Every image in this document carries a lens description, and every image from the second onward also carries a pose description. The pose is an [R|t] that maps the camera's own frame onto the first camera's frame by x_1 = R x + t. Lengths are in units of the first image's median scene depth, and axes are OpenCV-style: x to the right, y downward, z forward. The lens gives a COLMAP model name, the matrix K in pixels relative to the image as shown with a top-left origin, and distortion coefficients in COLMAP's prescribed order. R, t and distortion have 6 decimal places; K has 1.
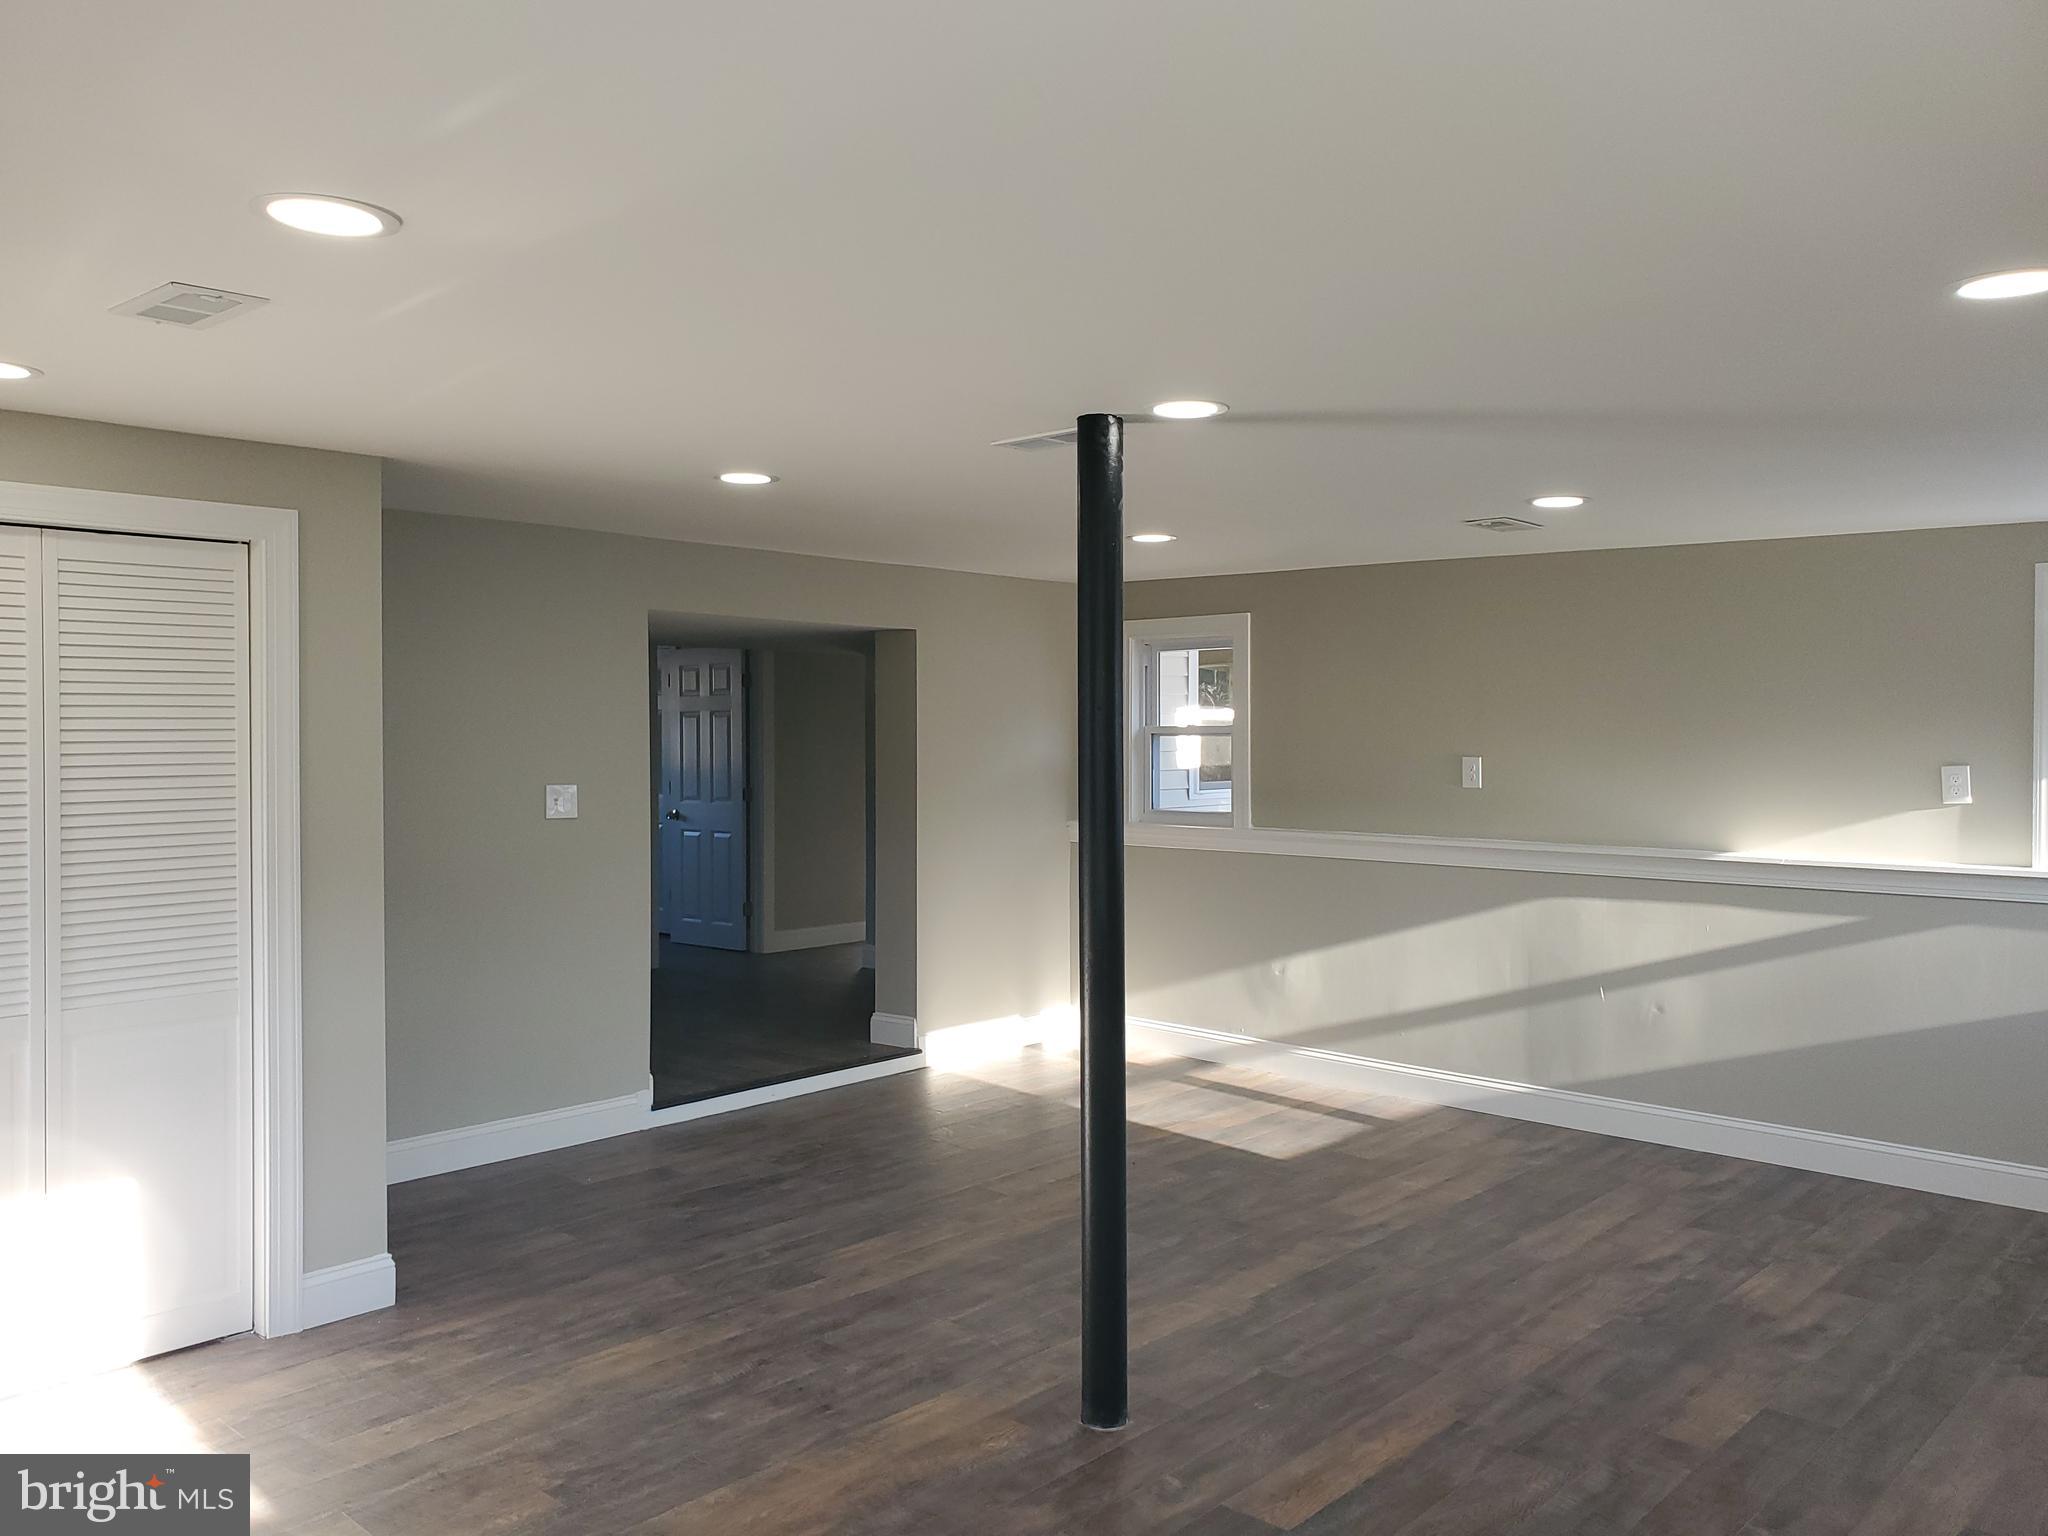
lens RADIAL K [[1602.7, 0, 1009.1], [0, 1602.7, 739.9], [0, 0, 1]] dist [-0.002541, 0.038429]
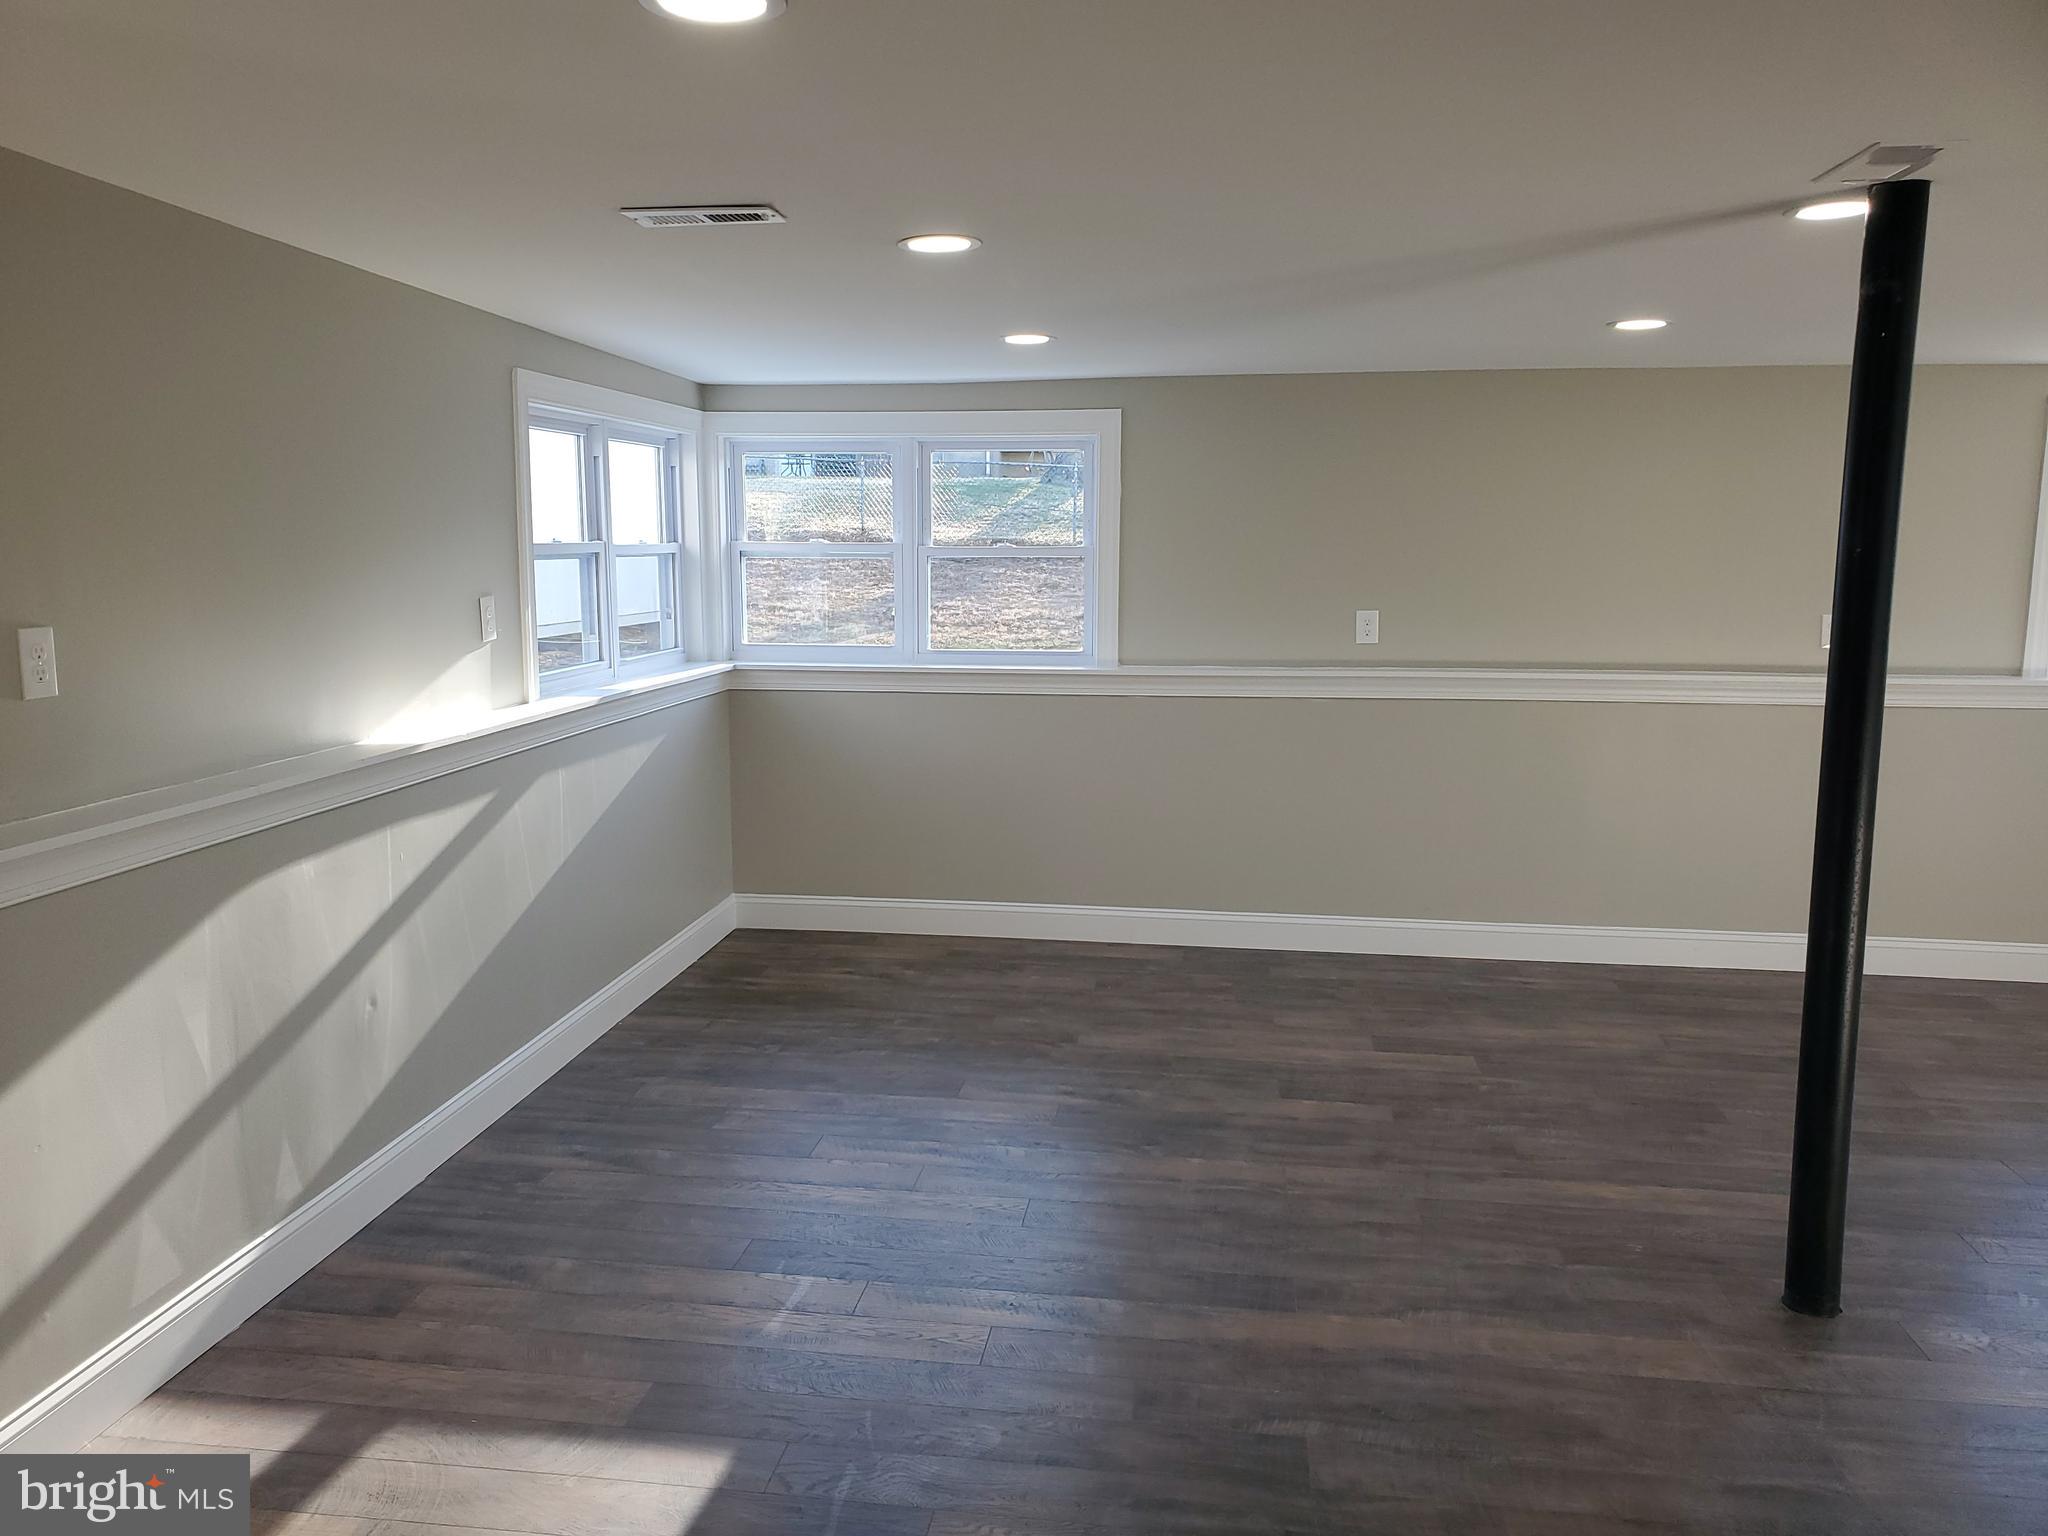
lens RADIAL K [[1602.7, 0, 1009.1], [0, 1602.7, 739.9], [0, 0, 1]] dist [-0.002541, 0.038429]
pose [[-0.575117, -0.105017, 0.811303, -0.358730], [0.006136, 0.991144, 0.132647, -0.025504], [-0.818048, 0.081266, -0.569379, 1.706711]]
